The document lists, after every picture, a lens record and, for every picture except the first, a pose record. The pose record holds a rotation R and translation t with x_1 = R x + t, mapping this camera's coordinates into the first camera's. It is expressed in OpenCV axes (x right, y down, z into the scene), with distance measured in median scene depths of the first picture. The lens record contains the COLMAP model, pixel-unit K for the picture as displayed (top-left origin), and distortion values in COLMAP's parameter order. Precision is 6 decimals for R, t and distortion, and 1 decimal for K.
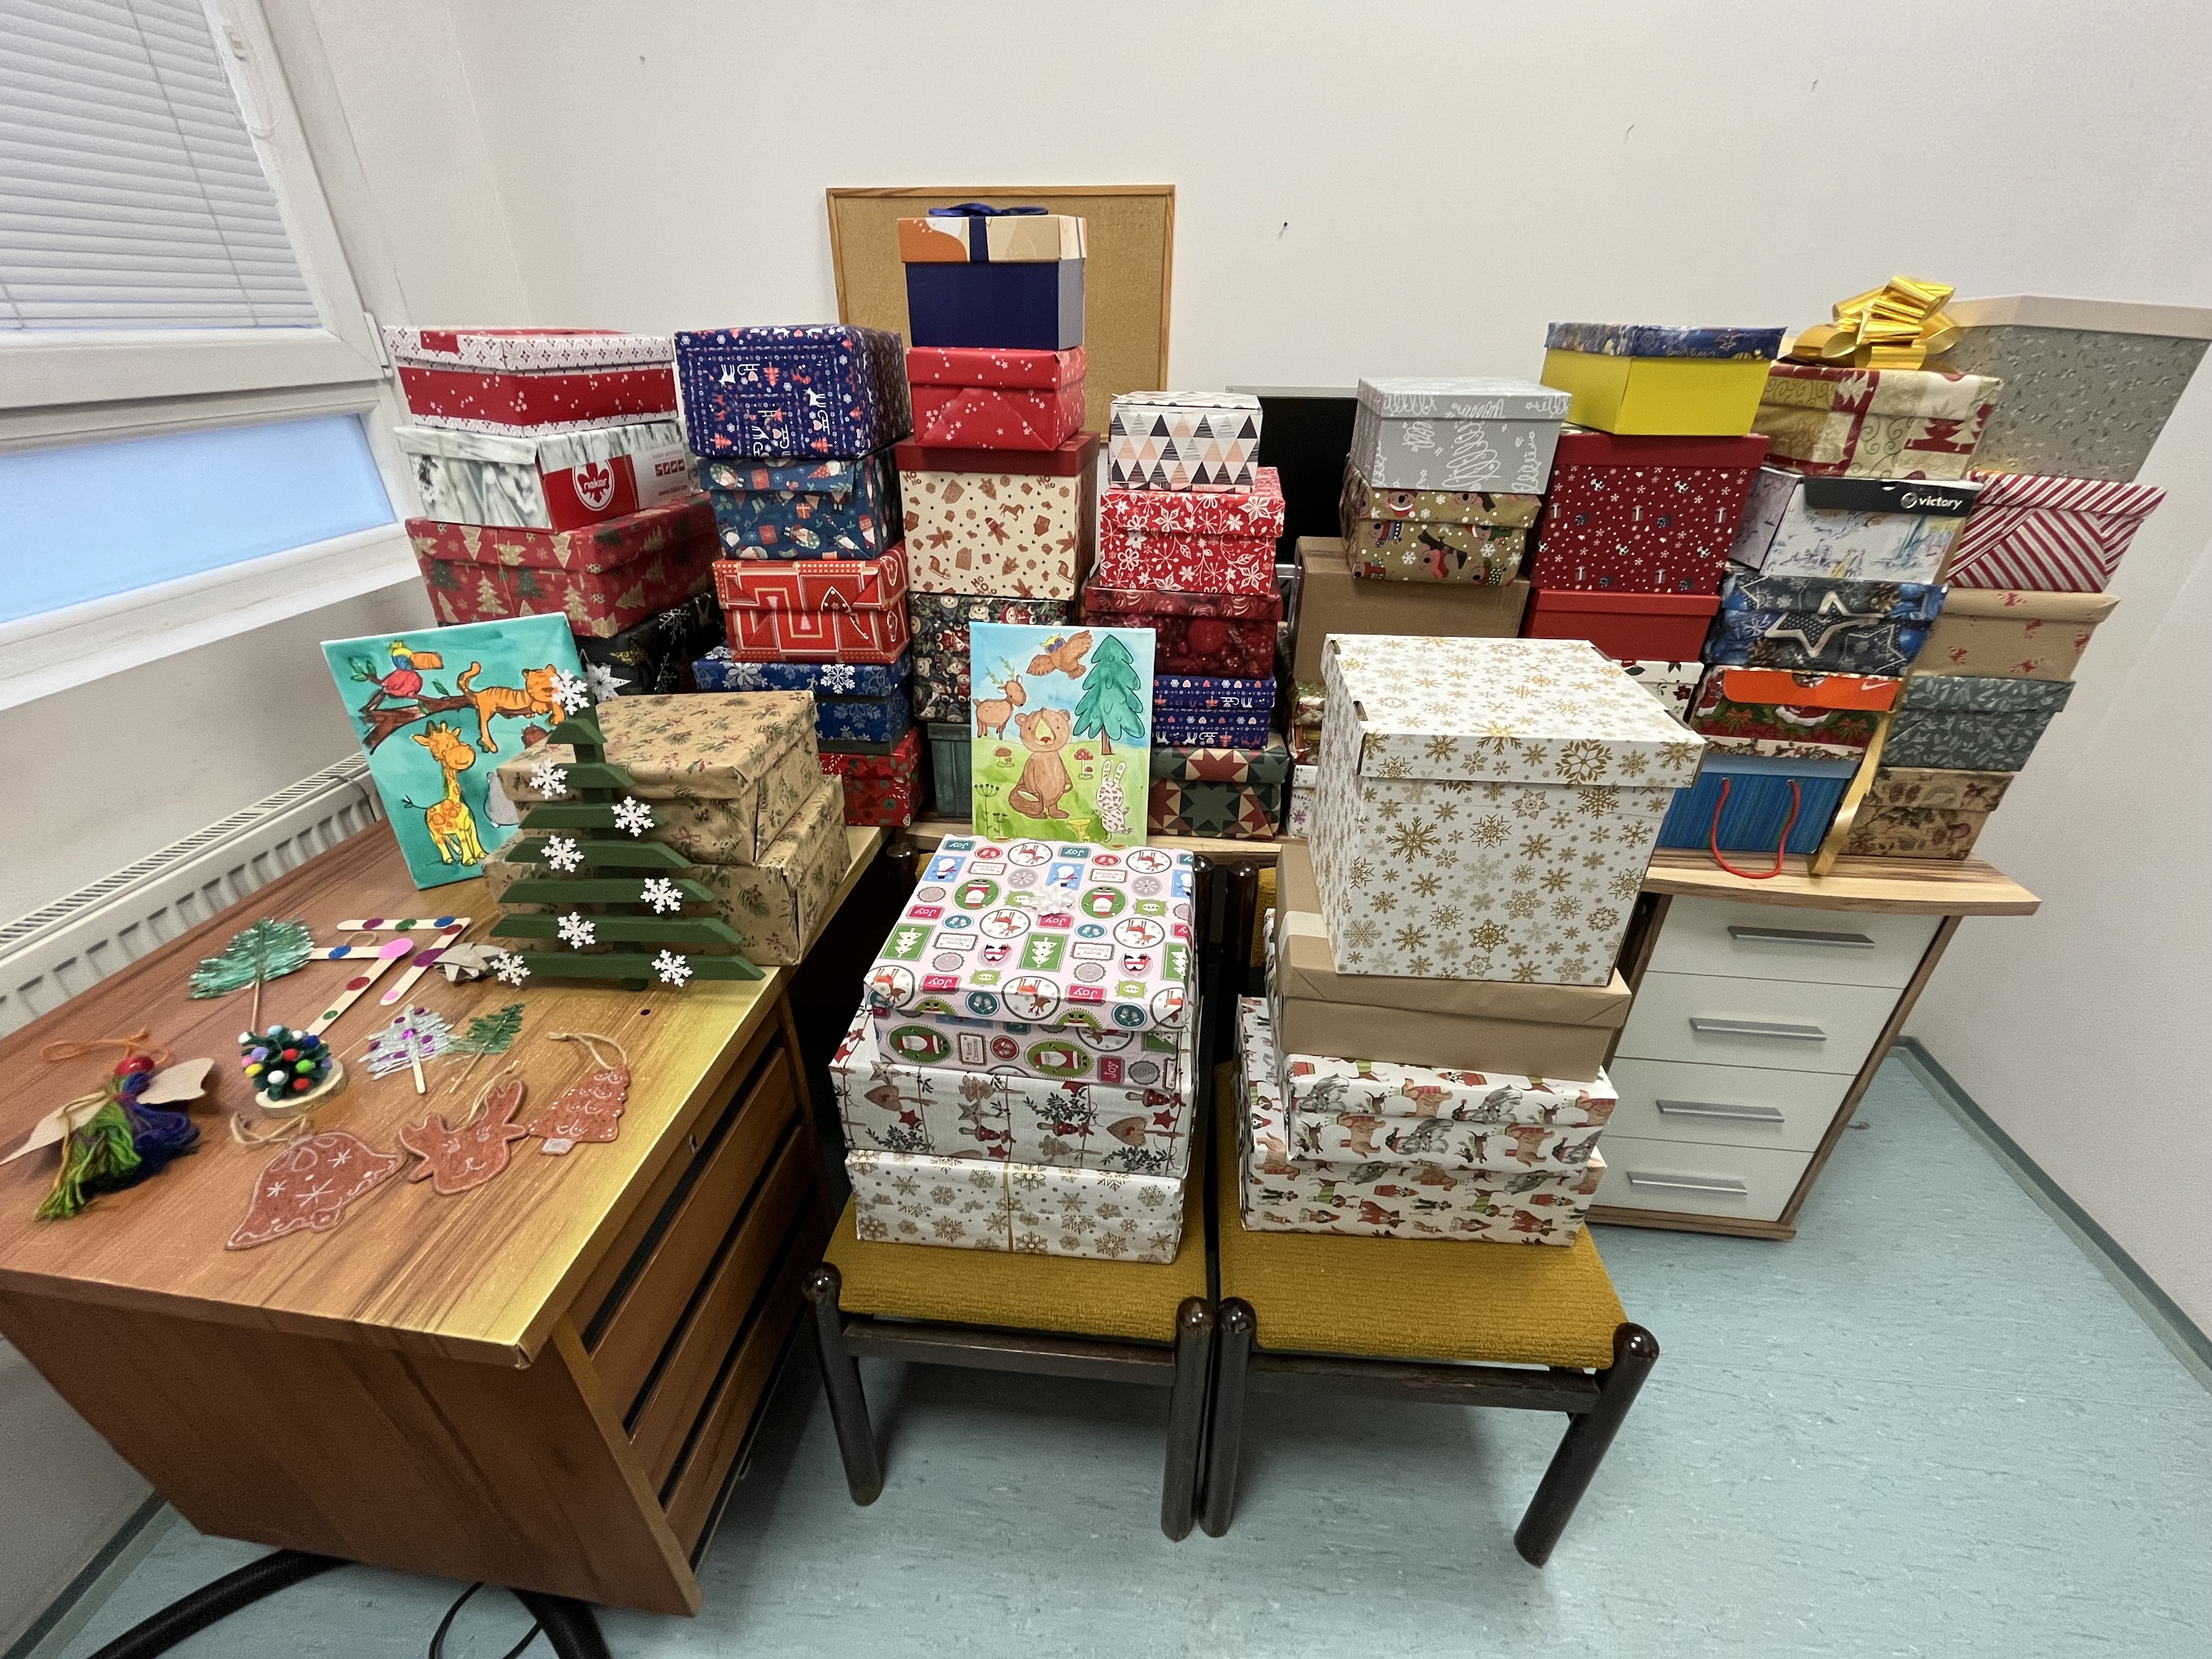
lens RADIAL K [[884.1, 0, 1112.8], [0, 884.1, 822.0], [0, 0, 1]] dist [0.002916, -0.001016]
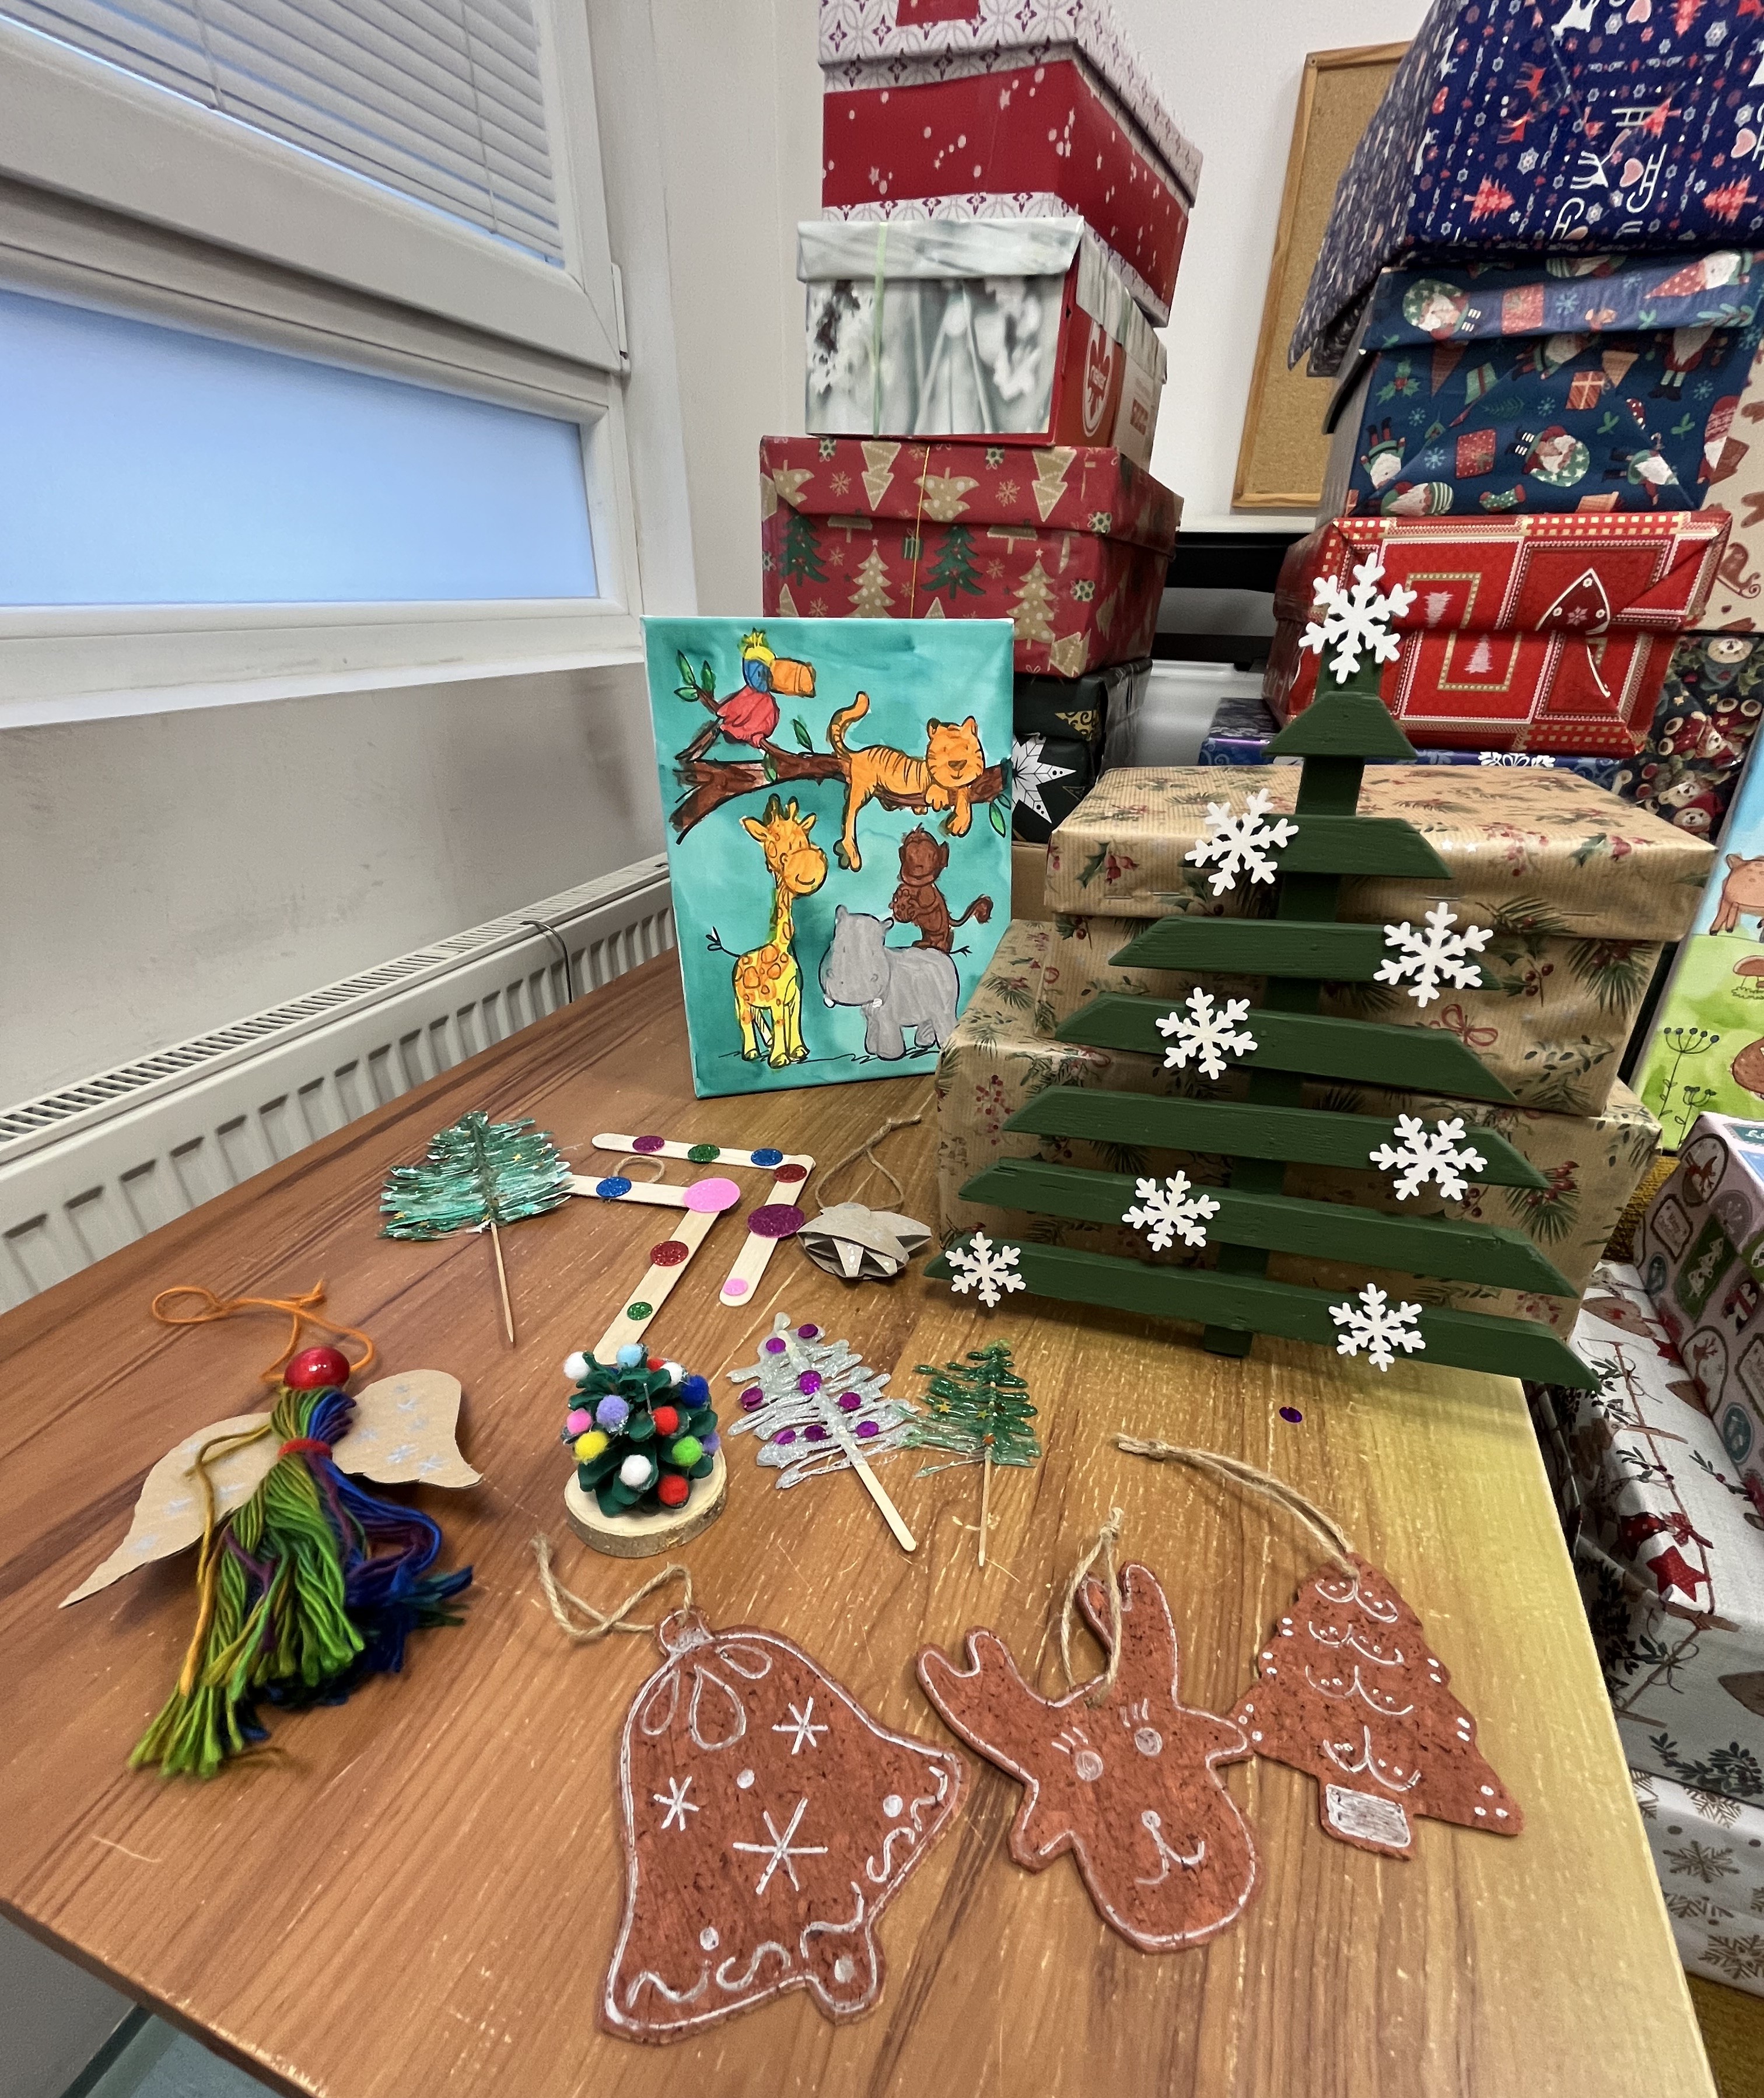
lens RADIAL K [[961.9, 0, 936.7], [0, 961.9, 1166.2], [0, 0, 1]] dist [0.003403, -0.001571]
pose [[0.976625, 0.129452, -0.171599, -0.556415], [-0.124093, 0.991396, 0.041646, 0.081503], [0.175513, -0.019378, 0.984286, 0.433407]]
